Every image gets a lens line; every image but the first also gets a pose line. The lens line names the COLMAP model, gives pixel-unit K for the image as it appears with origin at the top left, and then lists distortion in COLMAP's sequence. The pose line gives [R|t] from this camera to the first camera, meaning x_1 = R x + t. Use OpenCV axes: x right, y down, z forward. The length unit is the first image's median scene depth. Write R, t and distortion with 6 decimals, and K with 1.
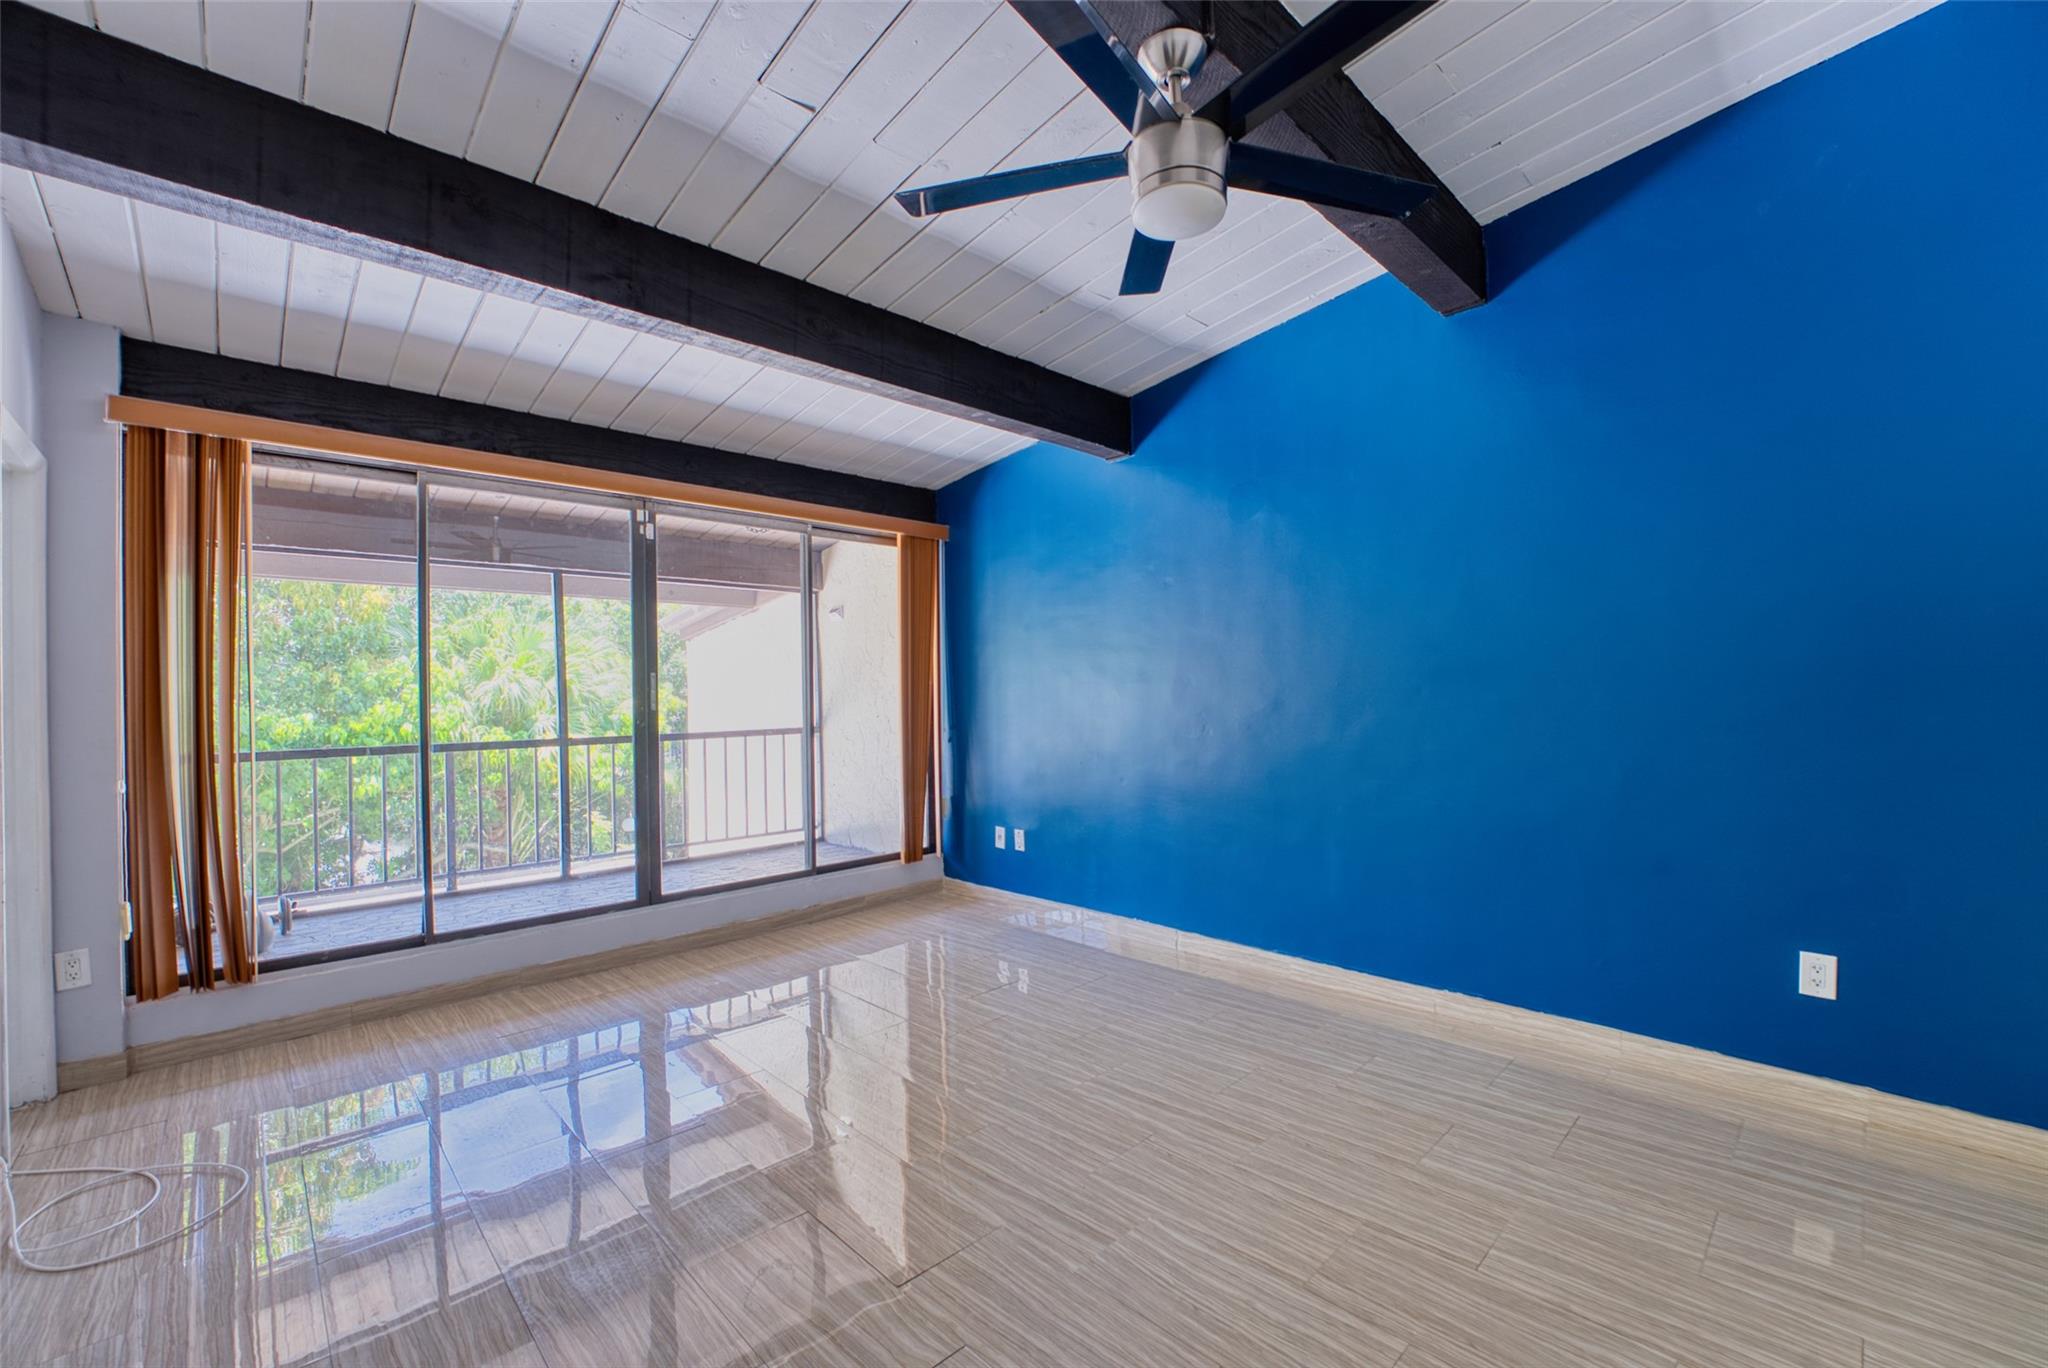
lens RADIAL K [[827.1, 0, 1014.2], [0, 827.1, 688.7], [0, 0, 1]] dist [-0.025037, 0.000491]
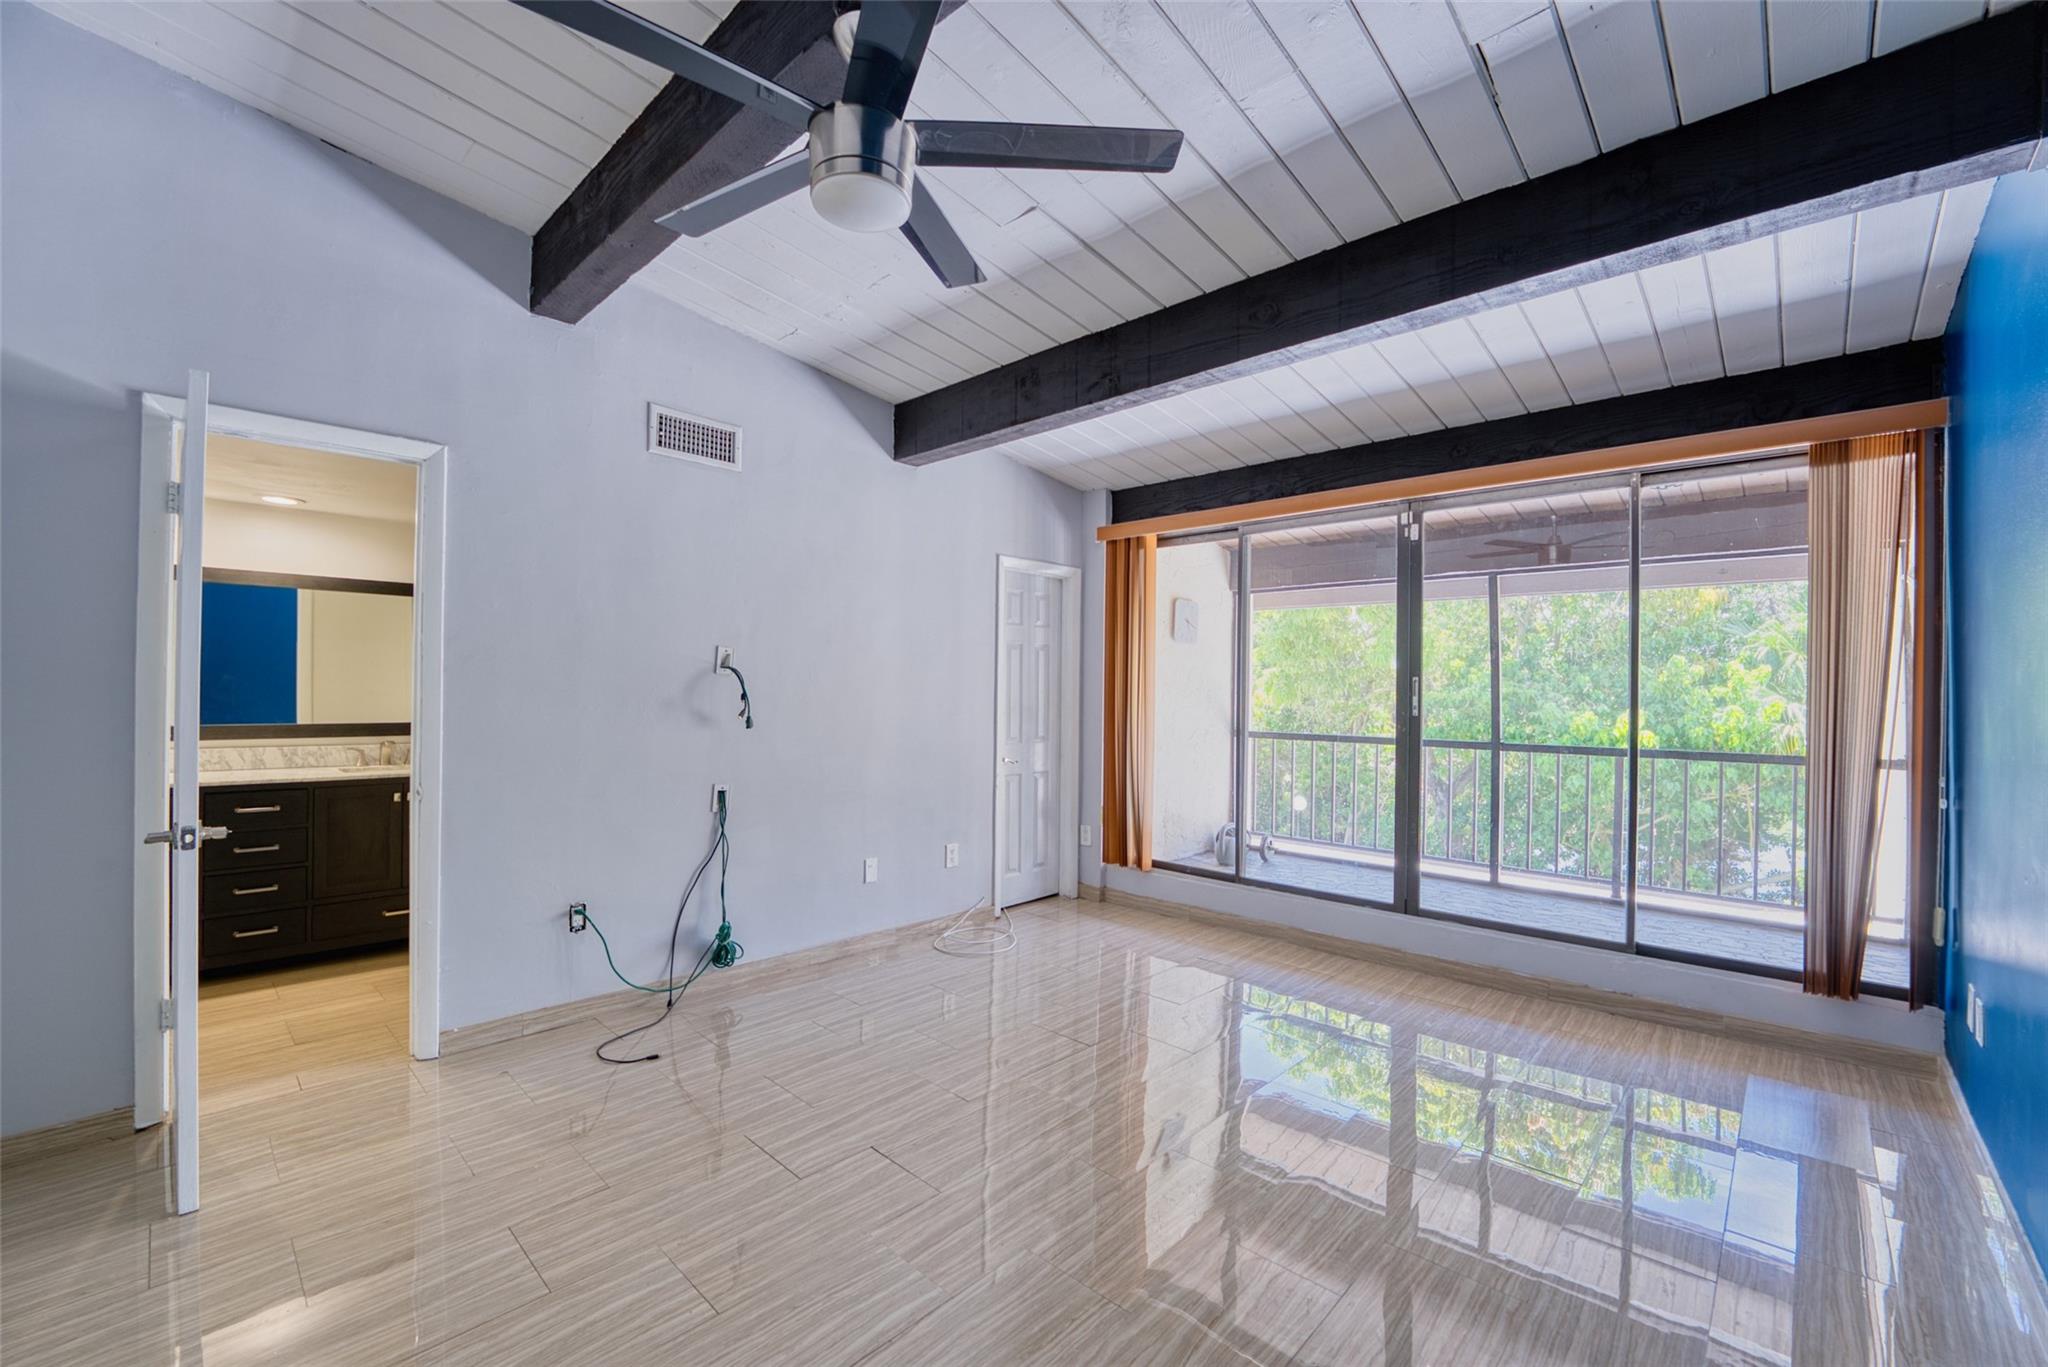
lens RADIAL K [[817.2, 0, 1030.4], [0, 817.2, 676.4], [0, 0, 1]] dist [-0.010201, 0.000137]
pose [[0.077668, -0.005333, -0.996965, 0.494608], [-0.013069, 0.999894, -0.006367, -0.007216], [0.996894, 0.013524, 0.077590, 0.476153]]
